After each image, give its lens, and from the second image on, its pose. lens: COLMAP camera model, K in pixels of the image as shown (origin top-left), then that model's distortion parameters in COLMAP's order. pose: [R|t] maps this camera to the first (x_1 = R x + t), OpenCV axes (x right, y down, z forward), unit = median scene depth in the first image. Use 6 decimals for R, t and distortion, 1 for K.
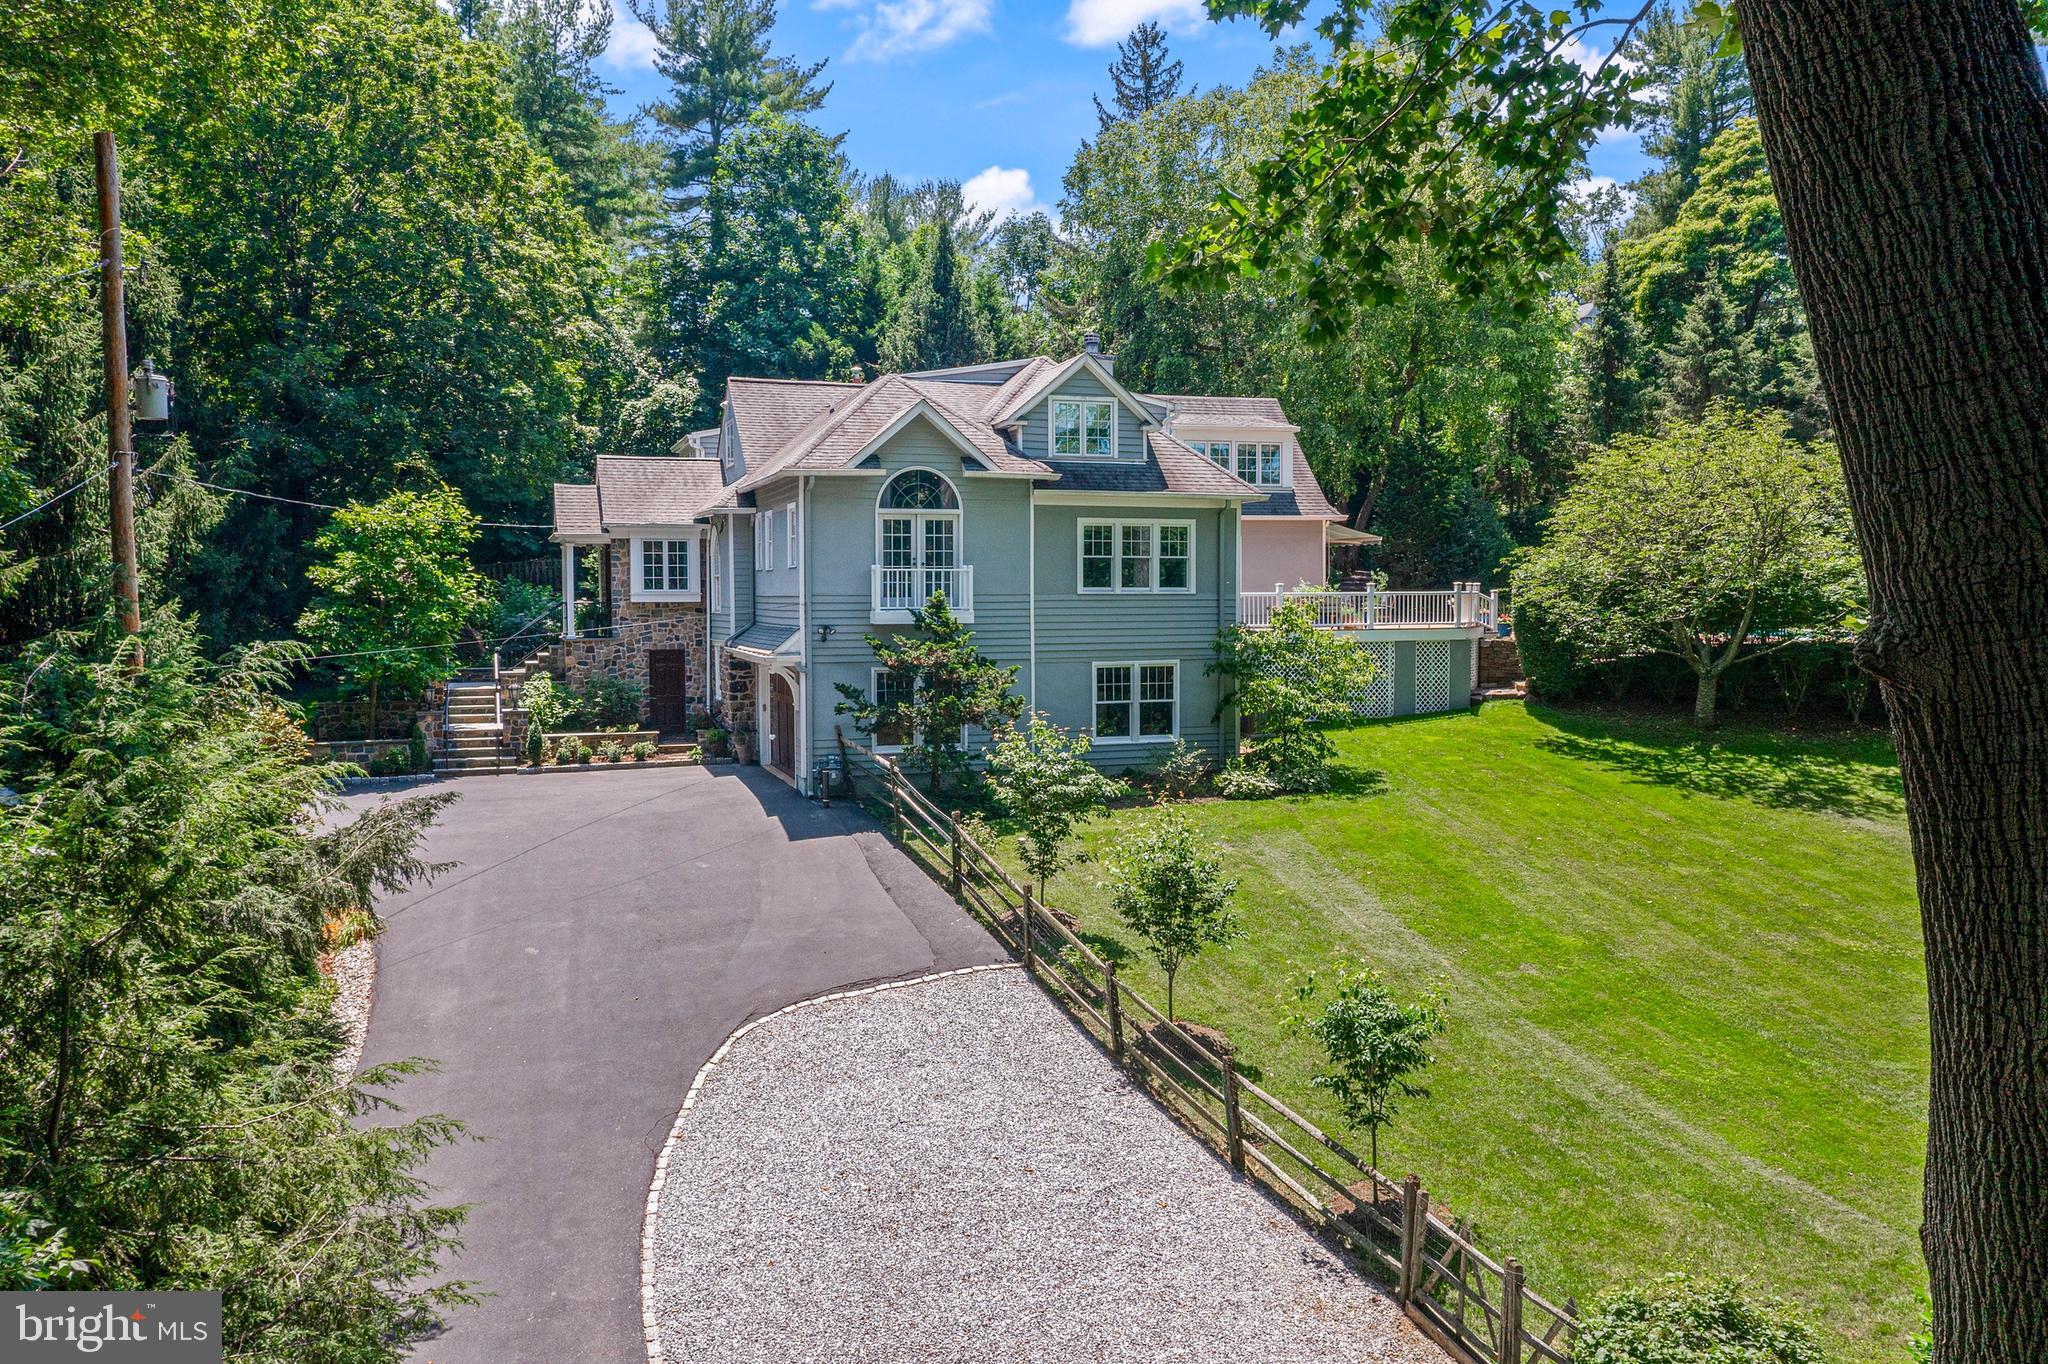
lens RADIAL K [[1662.8, 0, 1024.0], [0, 1662.8, 682.0], [0, 0, 1]] dist [0.004235, 0.002028]
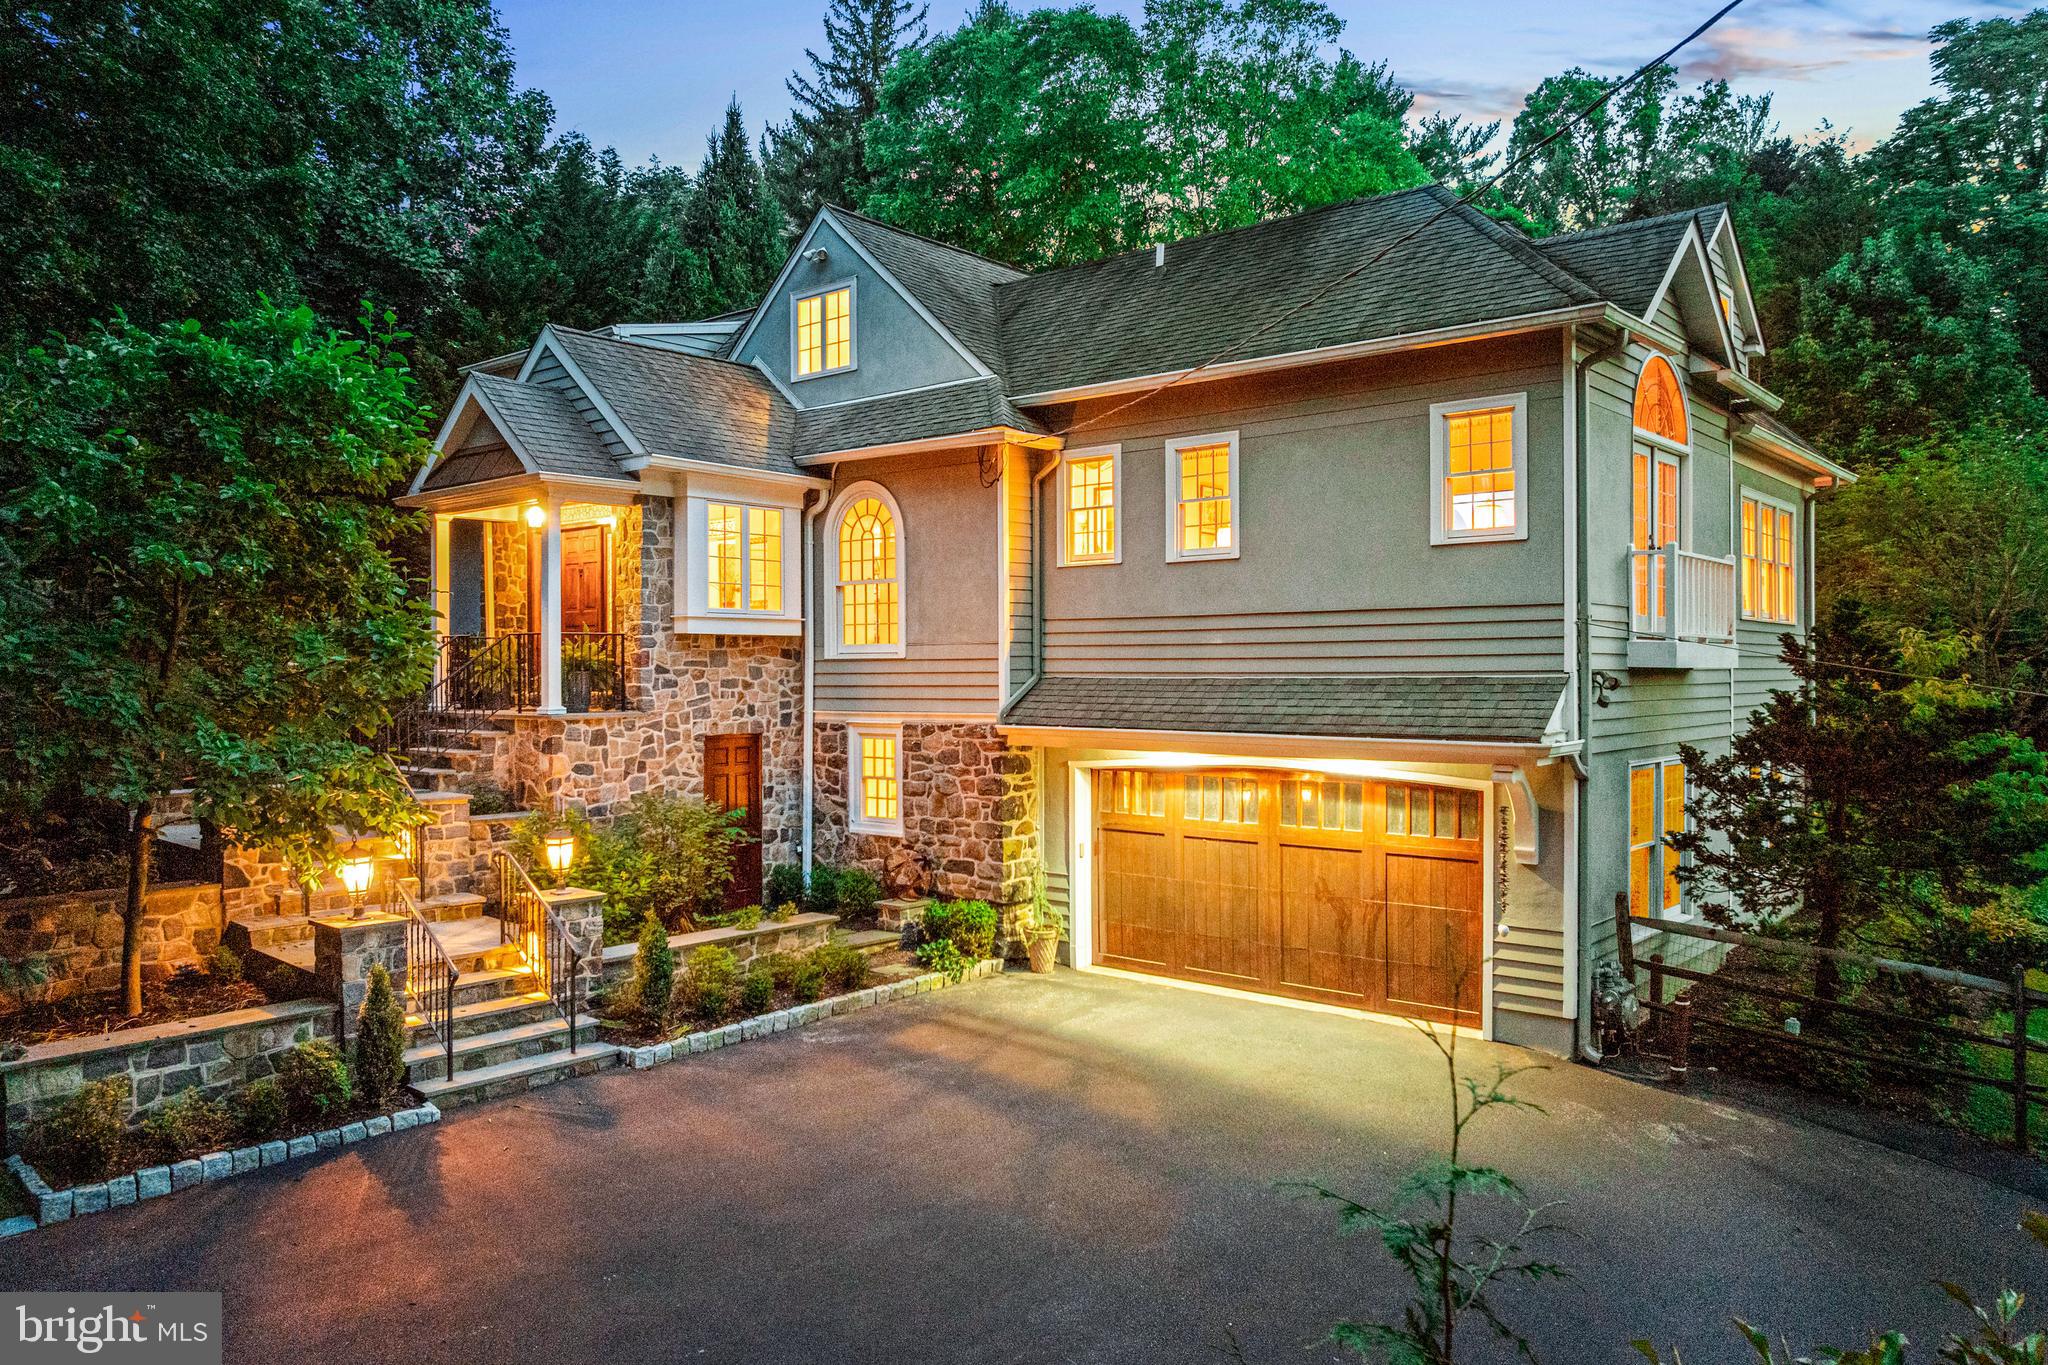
lens RADIAL K [[1455.1, 0, 1035.0], [0, 1455.1, 679.4], [0, 0, 1]] dist [-0.013213, -0.041970]
pose [[0.852961, -0.001748, 0.521971, -0.365291], [0.027141, 0.998790, -0.041007, -0.015961], [-0.521268, 0.049144, 0.851977, 0.605555]]
